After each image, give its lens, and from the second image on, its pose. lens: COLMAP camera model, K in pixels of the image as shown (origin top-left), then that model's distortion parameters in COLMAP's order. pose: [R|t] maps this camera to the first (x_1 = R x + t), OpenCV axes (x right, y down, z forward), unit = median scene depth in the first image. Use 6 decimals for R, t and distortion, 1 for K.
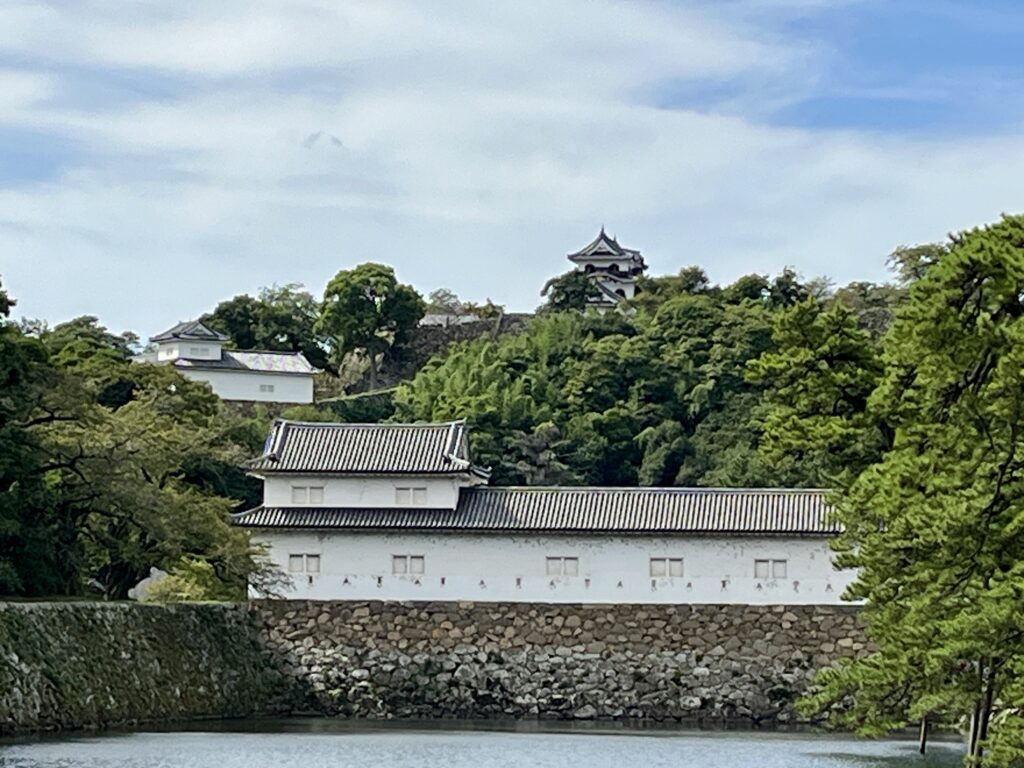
lens RADIAL K [[3538.6, 0, 512.0], [0, 3538.6, 384.0], [0, 0, 1]] dist [0.077605, 1.827903]
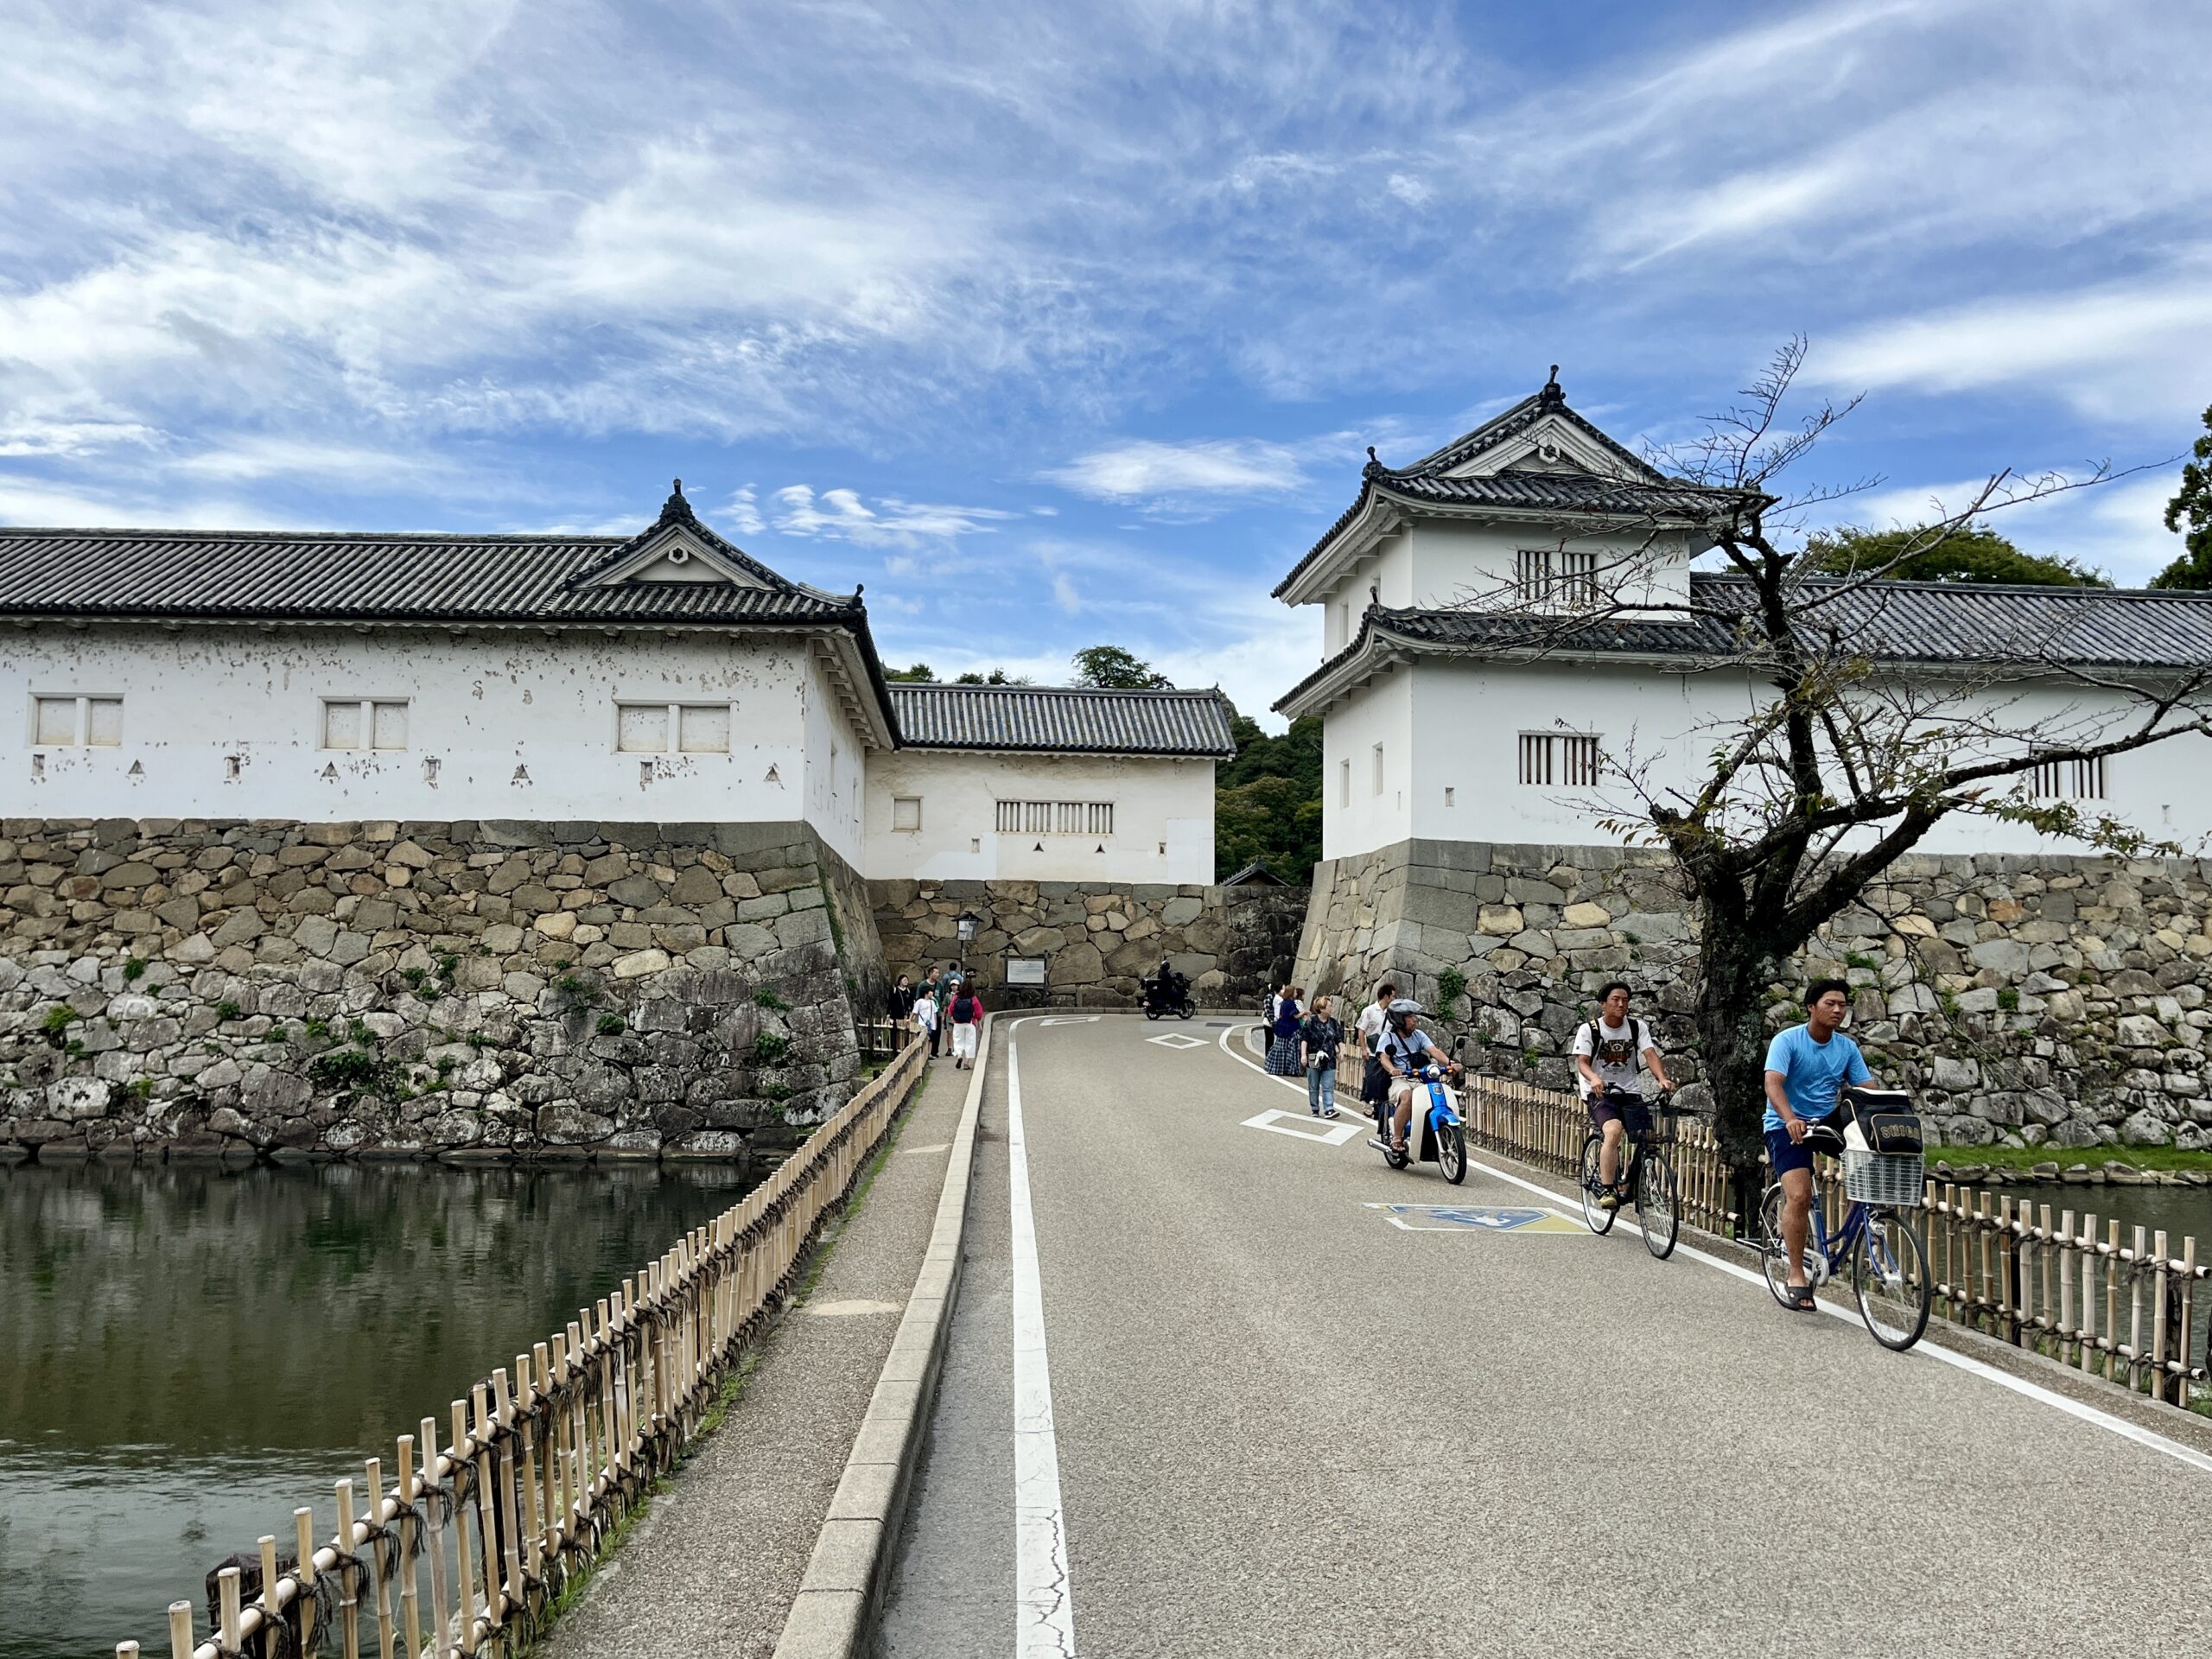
lens RADIAL K [[1760.0, 0, 1106.0], [0, 1760.0, 829.5], [0, 0, 1]] dist [0.007516, -0.048197]
pose [[0.995736, 0.002997, 0.092196, 0.133300], [-0.002775, 0.999993, -0.002543, 0.063643], [-0.092203, 0.002277, 0.995738, 0.816264]]
